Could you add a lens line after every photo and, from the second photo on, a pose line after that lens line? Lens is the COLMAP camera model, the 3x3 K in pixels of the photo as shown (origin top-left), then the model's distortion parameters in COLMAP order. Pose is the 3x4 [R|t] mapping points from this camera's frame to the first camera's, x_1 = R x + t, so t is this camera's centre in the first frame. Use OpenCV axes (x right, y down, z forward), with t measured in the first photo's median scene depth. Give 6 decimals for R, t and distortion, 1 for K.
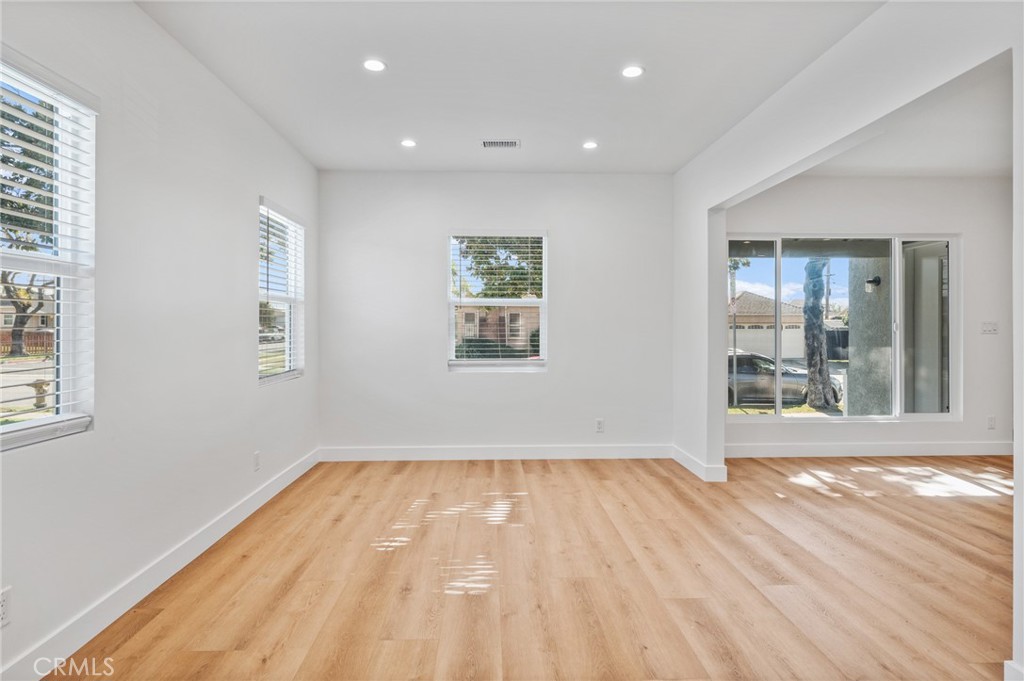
lens RADIAL K [[566.0, 0, 494.2], [0, 566.0, 332.7], [0, 0, 1]] dist [-0.000340, 0.003955]
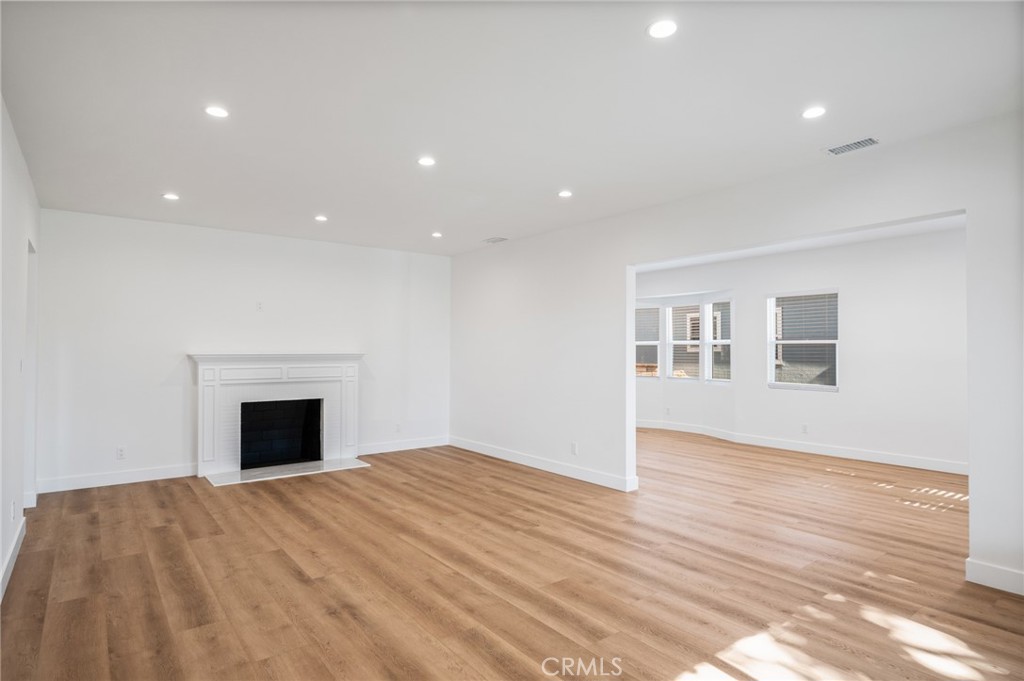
lens RADIAL K [[566.0, 0, 511.4], [0, 566.0, 339.9], [0, 0, 1]] dist [-0.000340, 0.003955]
pose [[-0.804042, -0.002118, -0.594568, 1.086533], [0.006526, 0.999902, -0.012387, -0.027275], [0.594536, -0.013839, -0.803950, 1.031057]]
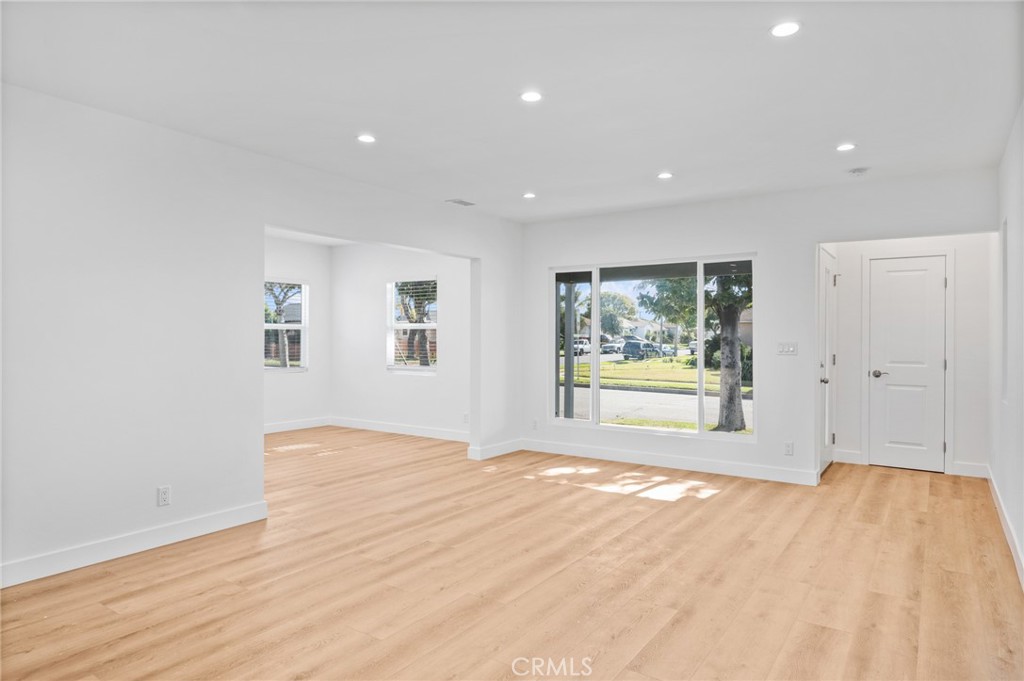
lens RADIAL K [[617.4, 0, 506.0], [0, 617.4, 339.1], [0, 0, 1]] dist [0.009851, 0.001780]
pose [[0.816571, 0.016260, -0.577016, 1.089125], [-0.014107, 0.999867, 0.008212, -0.028971], [0.577072, 0.001435, 0.816692, -0.135136]]
